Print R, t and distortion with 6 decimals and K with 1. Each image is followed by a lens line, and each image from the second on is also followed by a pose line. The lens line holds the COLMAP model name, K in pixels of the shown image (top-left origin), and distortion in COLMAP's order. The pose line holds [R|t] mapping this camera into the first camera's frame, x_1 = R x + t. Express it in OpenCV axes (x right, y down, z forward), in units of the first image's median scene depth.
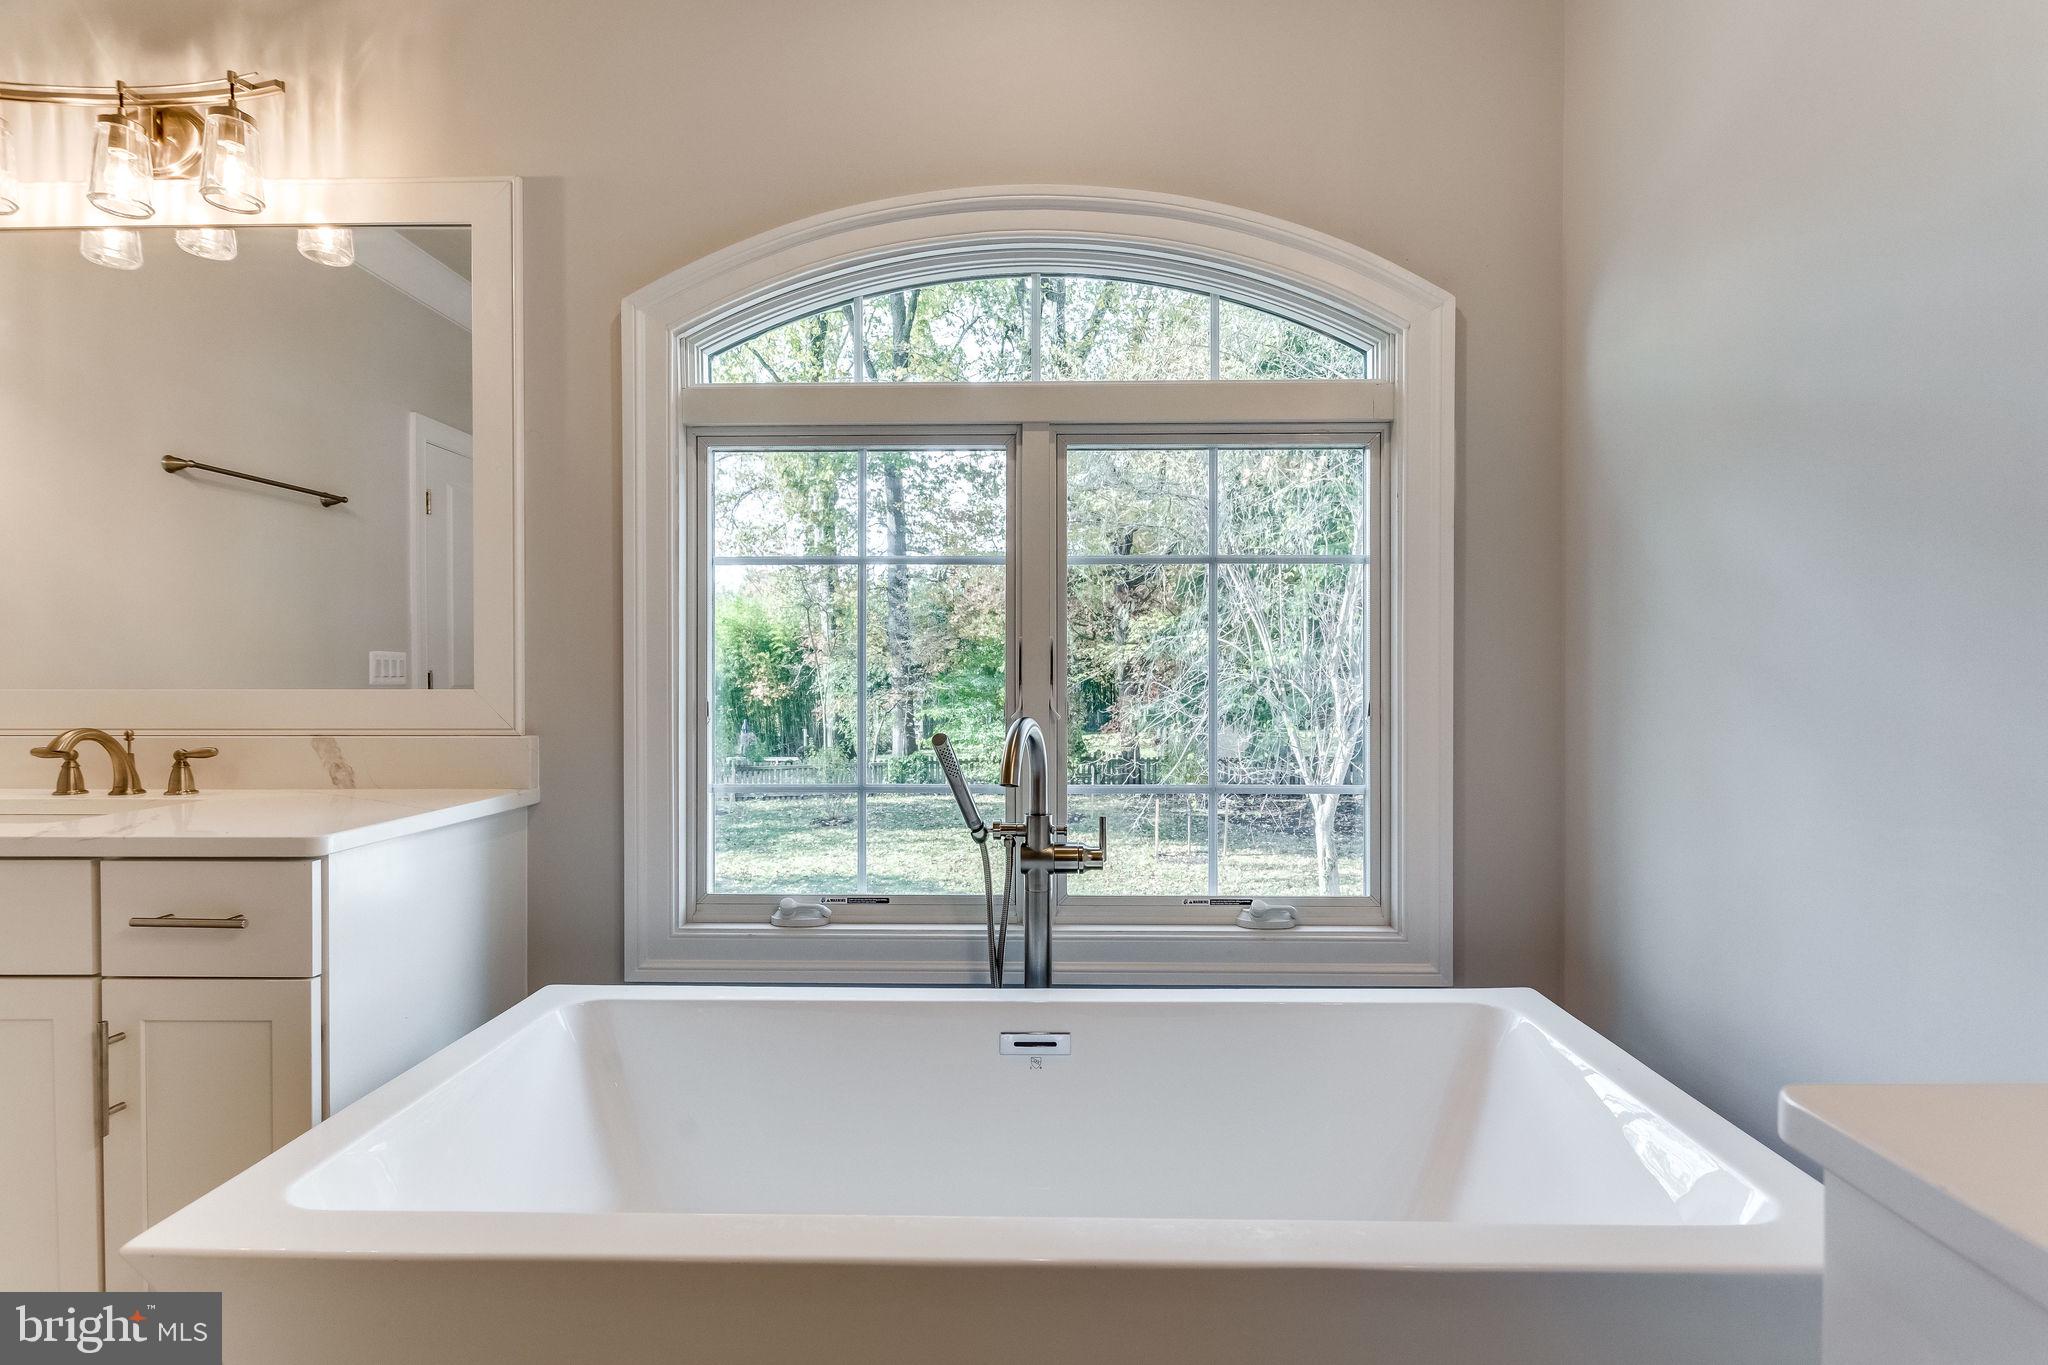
lens RADIAL K [[992.0, 0, 1042.0], [0, 992.0, 687.0], [0, 0, 1]] dist [0.000287, -0.002268]
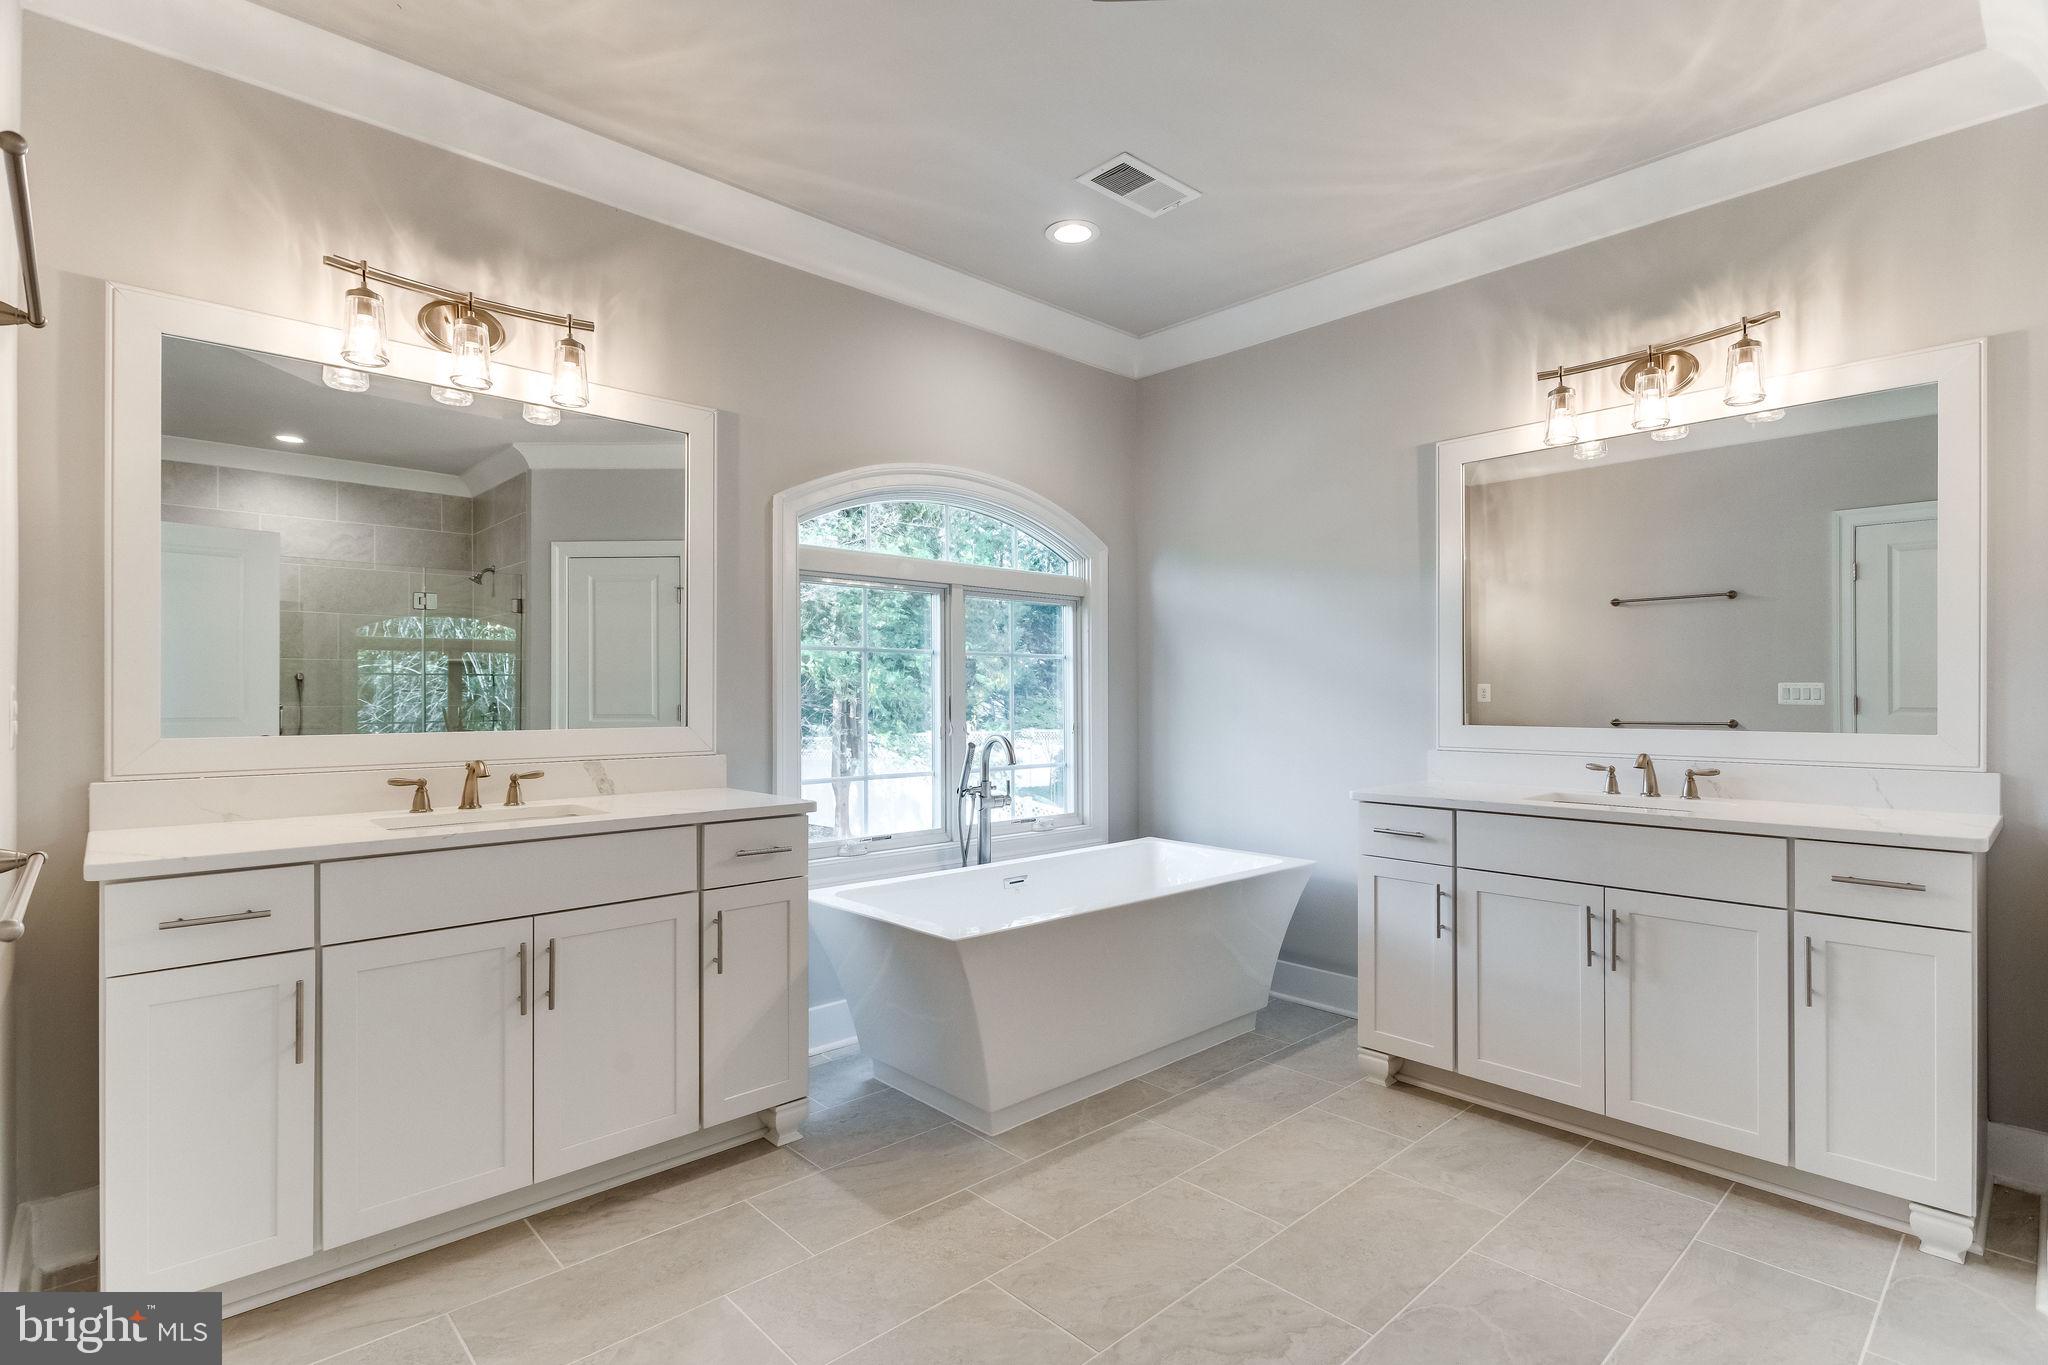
lens RADIAL K [[992.0, 0, 1042.0], [0, 992.0, 687.0], [0, 0, 1]] dist [0.000287, -0.002268]
pose [[0.708208, 0.004103, 0.705992, -1.293659], [0.009273, 0.999843, -0.015113, -0.031363], [-0.705943, 0.017250, 0.708059, -0.518471]]
